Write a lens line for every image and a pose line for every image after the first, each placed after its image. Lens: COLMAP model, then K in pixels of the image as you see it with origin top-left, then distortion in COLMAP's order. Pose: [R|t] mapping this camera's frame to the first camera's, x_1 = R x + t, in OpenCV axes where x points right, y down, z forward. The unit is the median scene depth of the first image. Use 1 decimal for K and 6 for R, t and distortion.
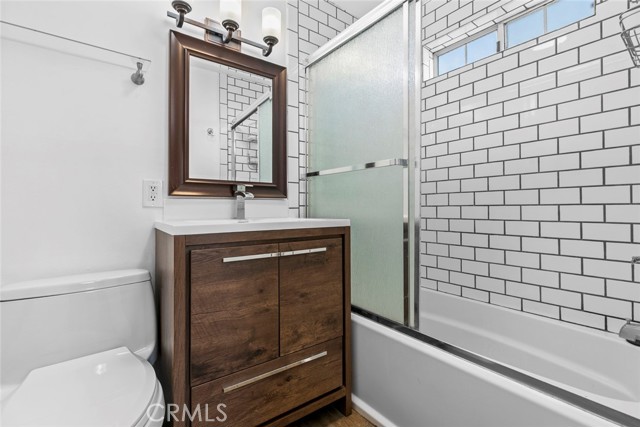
lens RADIAL K [[293.0, 0, 321.9], [0, 293.0, 207.9], [0, 0, 1]] dist [0.004083, -0.000547]
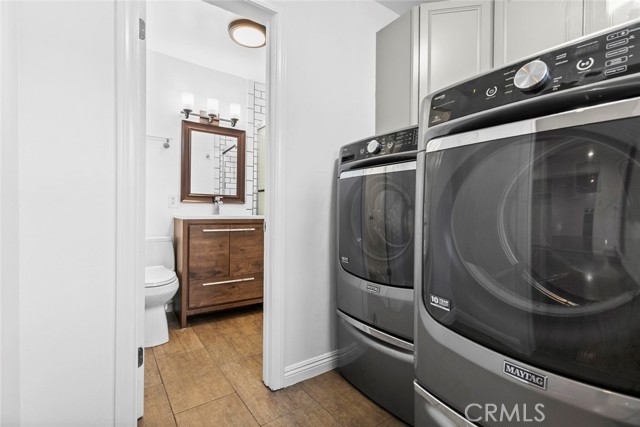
lens RADIAL K [[293.0, 0, 319.4], [0, 293.0, 213.7], [0, 0, 1]] dist [0.004083, -0.000547]
pose [[0.999359, 0.018393, -0.030716, 0.535866], [-0.017976, 0.999743, 0.013819, -0.007027], [0.030962, -0.013258, 0.999433, -1.066773]]
